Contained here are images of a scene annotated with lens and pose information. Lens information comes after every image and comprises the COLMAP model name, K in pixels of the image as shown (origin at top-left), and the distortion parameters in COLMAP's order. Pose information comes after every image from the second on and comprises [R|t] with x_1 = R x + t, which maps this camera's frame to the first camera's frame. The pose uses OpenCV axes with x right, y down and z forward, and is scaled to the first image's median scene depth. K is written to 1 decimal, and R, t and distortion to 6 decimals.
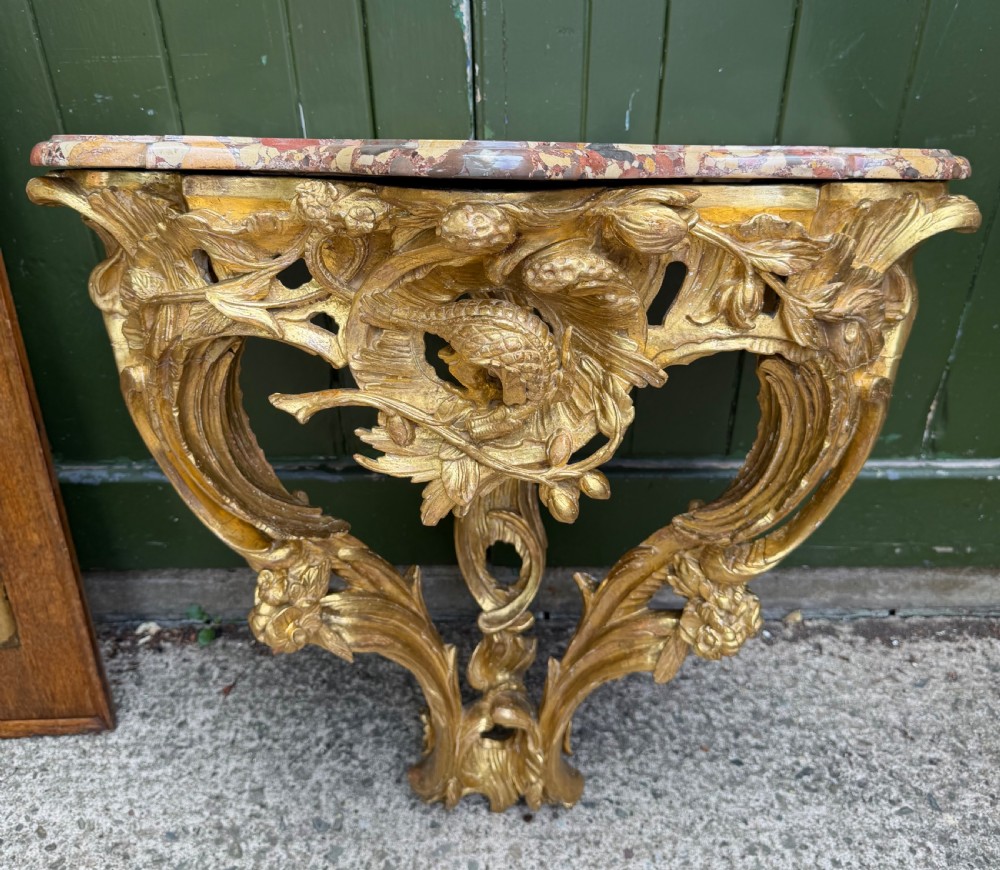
lens RADIAL K [[932.2, 0, 496.5], [0, 932.2, 366.8], [0, 0, 1]] dist [0.079143, -0.093404]
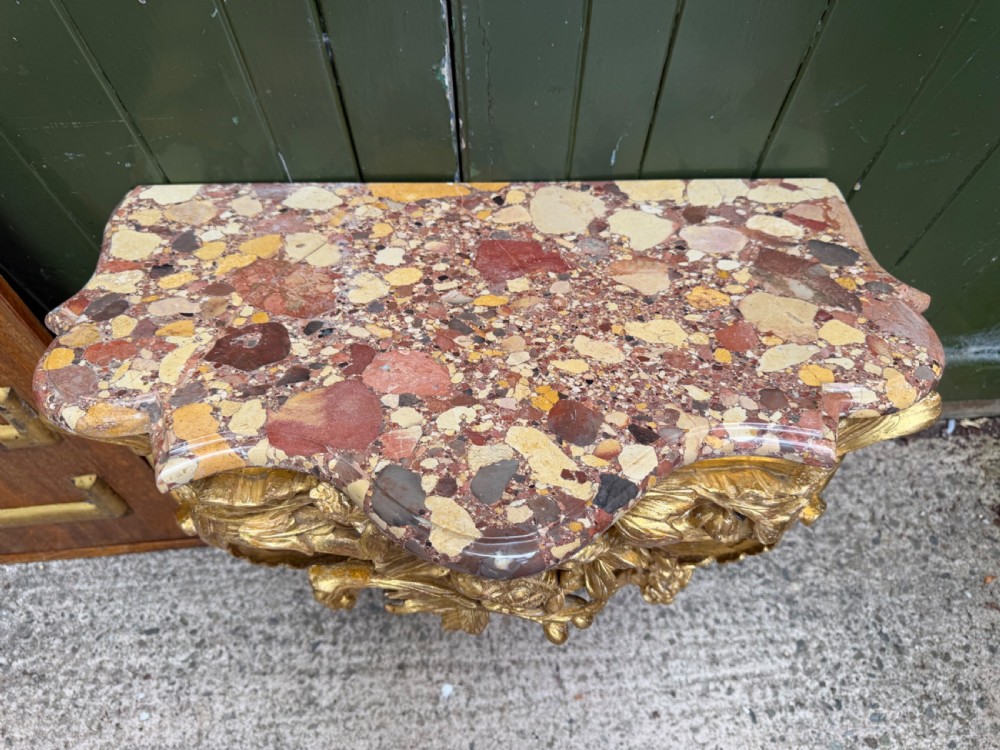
lens RADIAL K [[708.0, 0, 495.8], [0, 708.0, 379.2], [0, 0, 1]] dist [0.046954, -0.076993]
pose [[0.998755, -0.040373, 0.029296, -0.017269], [0.020823, 0.871129, 0.490612, -0.445172], [-0.045328, -0.489391, 0.870886, 0.240086]]
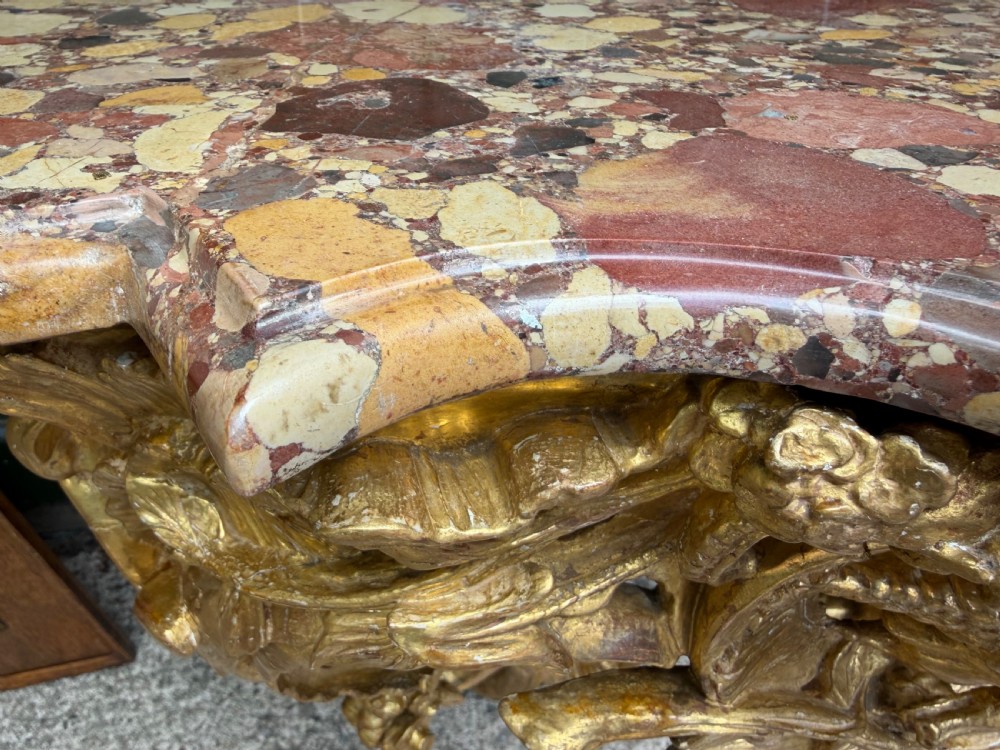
lens RADIAL K [[712.4, 0, 427.5], [0, 712.4, 375.2], [0, 0, 1]] dist [0.038490, -0.047128]
pose [[0.984217, -0.126566, 0.123687, -0.221158], [0.066045, 0.911129, 0.406794, -0.199934], [-0.164181, -0.392204, 0.905108, 0.542254]]
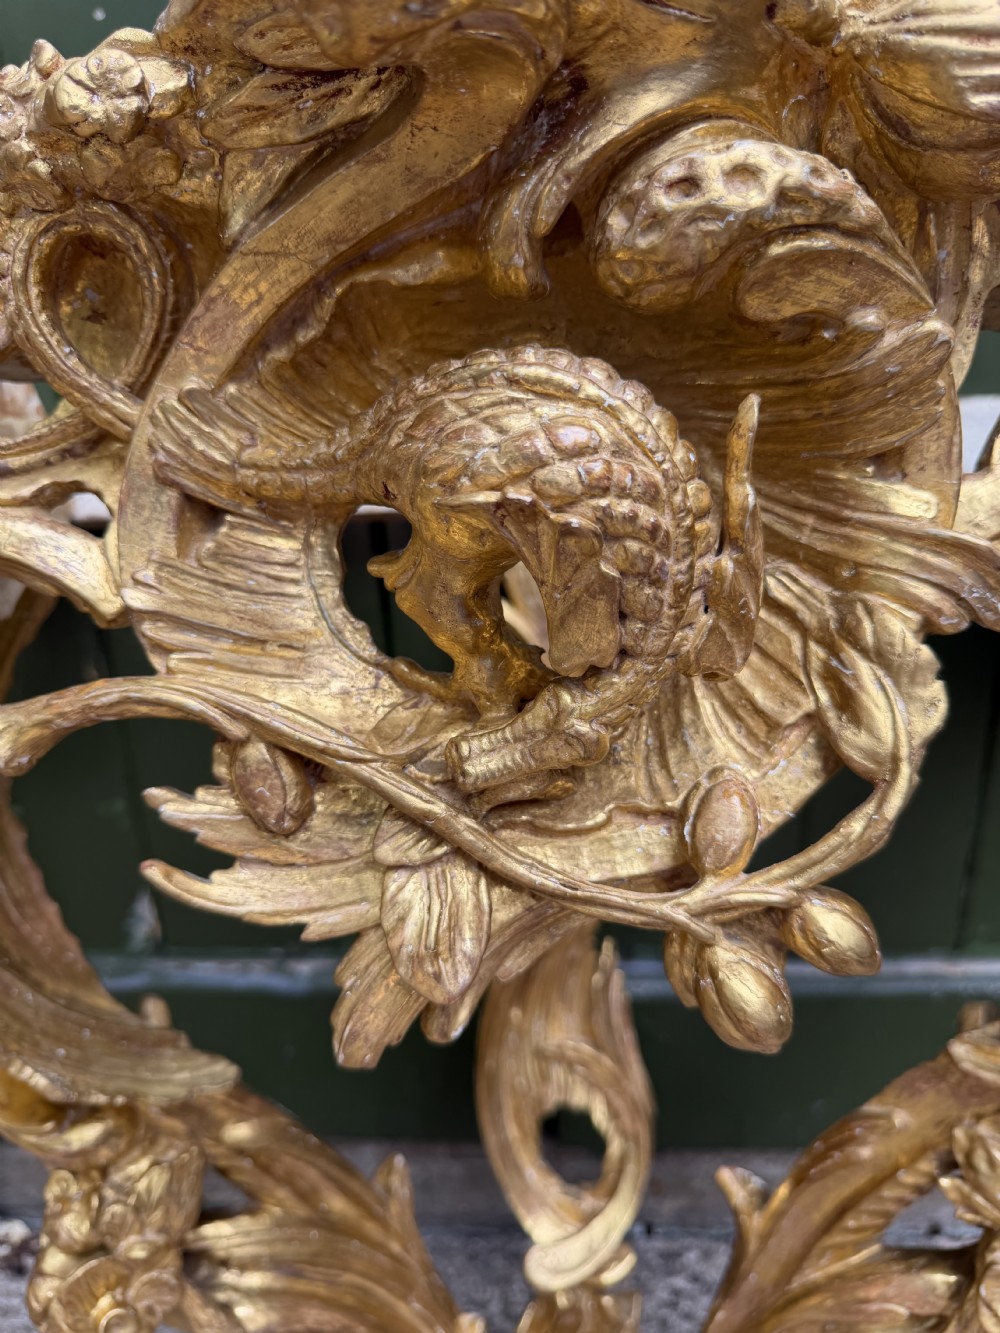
lens RADIAL K [[971.4, 0, 493.6], [0, 971.4, 674.3], [0, 0, 1]] dist [0.011988, -0.060497]
pose [[0.997774, -0.035257, -0.056600, 0.004475], [0.021886, 0.974920, -0.221478, 0.079854], [0.062989, 0.219746, 0.973521, 0.455308]]
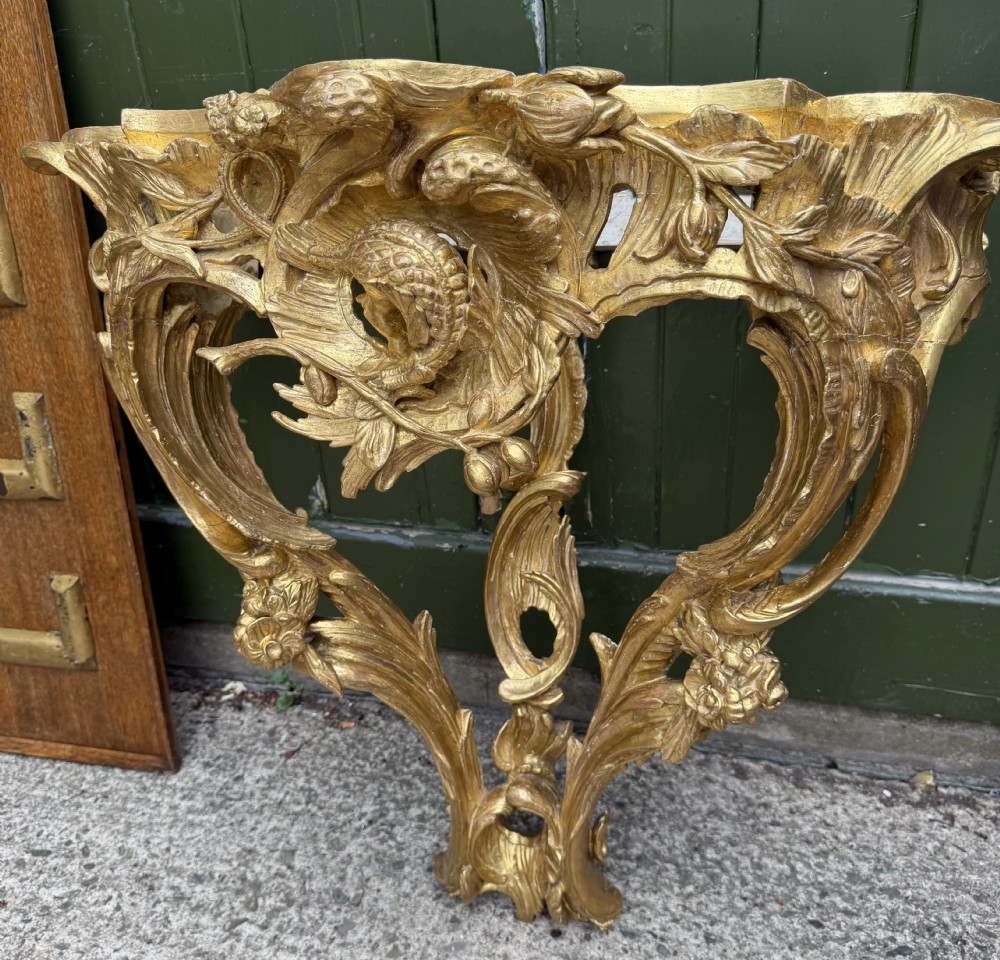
lens RADIAL K [[932.4, 0, 495.0], [0, 932.4, 514.4], [0, 0, 1]] dist [0.142346, -0.305368]
pose [[0.962945, 0.063528, -0.262109, 0.226676], [-0.079293, 0.995596, -0.050003, 0.163628], [0.257778, 0.068934, 0.963742, 0.117678]]
